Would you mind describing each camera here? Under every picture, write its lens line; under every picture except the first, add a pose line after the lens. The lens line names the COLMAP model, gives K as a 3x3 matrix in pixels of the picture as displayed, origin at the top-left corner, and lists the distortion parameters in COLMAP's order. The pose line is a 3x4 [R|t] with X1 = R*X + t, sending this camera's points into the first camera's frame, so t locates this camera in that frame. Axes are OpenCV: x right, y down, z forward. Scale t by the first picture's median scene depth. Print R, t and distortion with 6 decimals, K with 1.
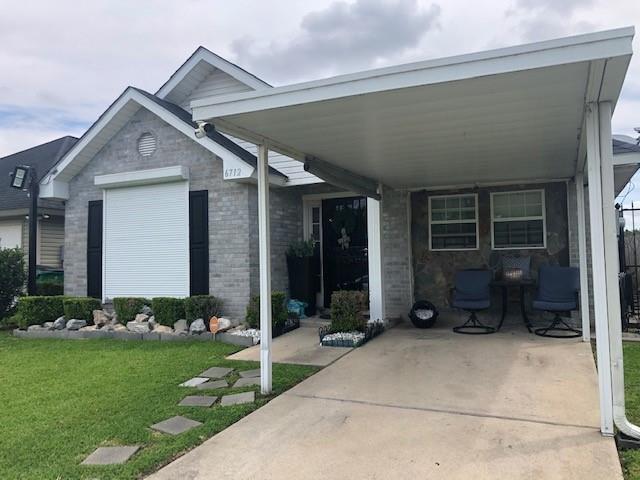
lens RADIAL K [[526.0, 0, 317.5], [0, 526.0, 233.3], [0, 0, 1]] dist [0.036558, -0.027174]
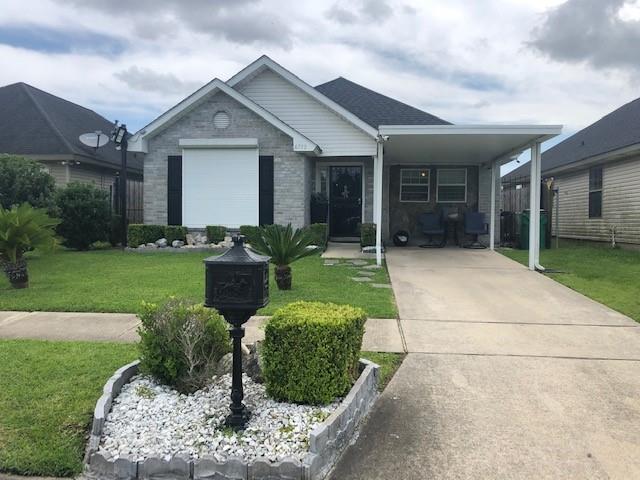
lens RADIAL K [[526.0, 0, 322.1], [0, 526.0, 244.8], [0, 0, 1]] dist [0.036558, -0.027174]
pose [[0.940771, 0.008401, 0.338939, -0.577145], [-0.044673, 0.994049, 0.099356, 0.014561], [-0.336088, -0.108613, 0.935547, -0.479551]]
